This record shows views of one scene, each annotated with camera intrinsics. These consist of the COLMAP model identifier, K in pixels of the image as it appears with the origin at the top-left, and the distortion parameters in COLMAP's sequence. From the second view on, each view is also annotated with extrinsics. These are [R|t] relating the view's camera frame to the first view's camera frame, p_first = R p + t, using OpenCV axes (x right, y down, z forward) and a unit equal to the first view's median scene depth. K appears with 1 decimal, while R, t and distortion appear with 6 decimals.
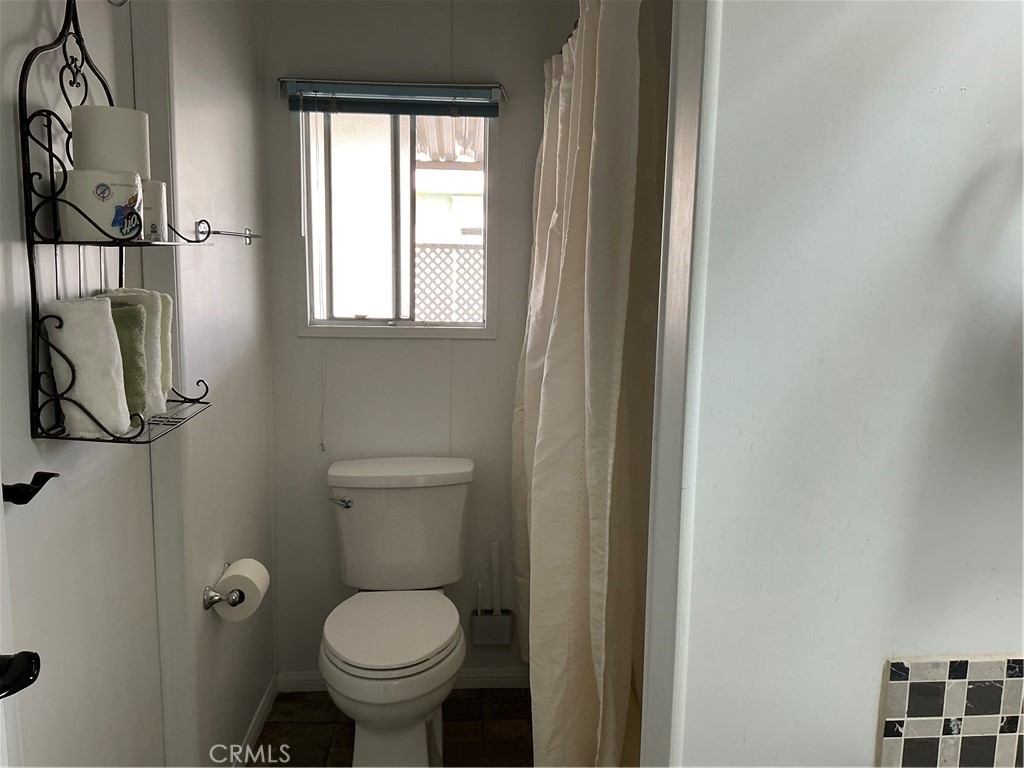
lens RADIAL K [[845.3, 0, 517.4], [0, 845.3, 393.5], [0, 0, 1]] dist [0.084952, -0.136923]
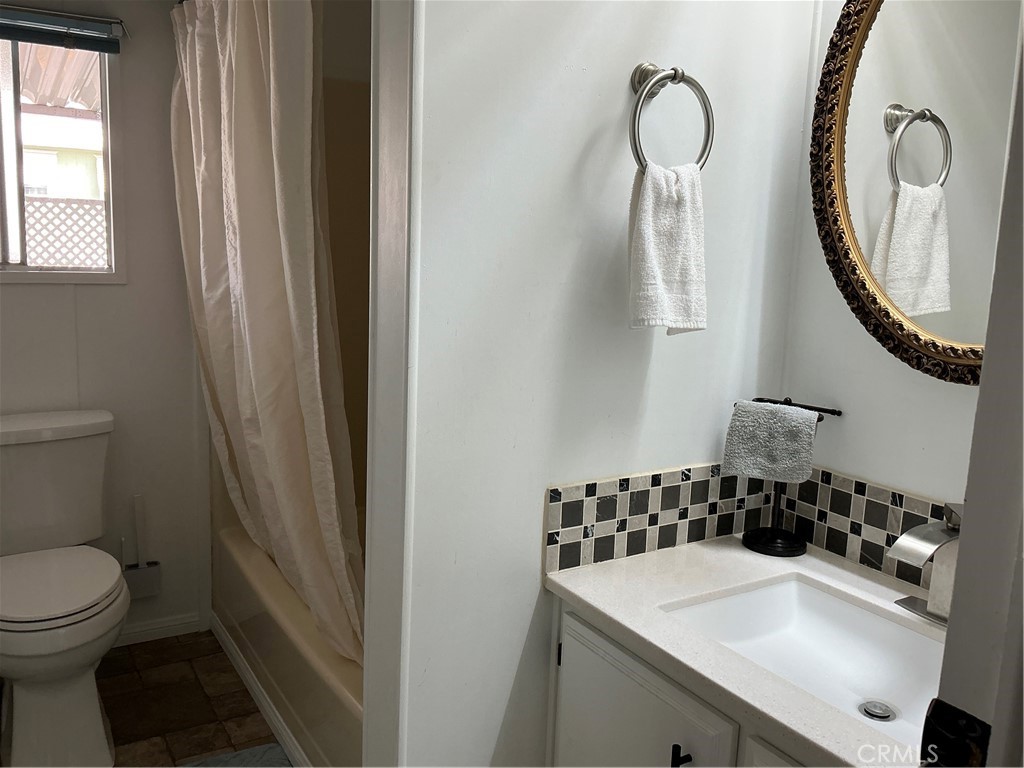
lens RADIAL K [[845.3, 0, 506.3], [0, 845.3, 391.4], [0, 0, 1]] dist [0.084952, -0.136923]
pose [[0.884982, -0.060035, 0.461739, -0.128032], [0.047776, 0.998127, 0.038206, 0.052863], [-0.463168, -0.011752, 0.886193, -0.090280]]
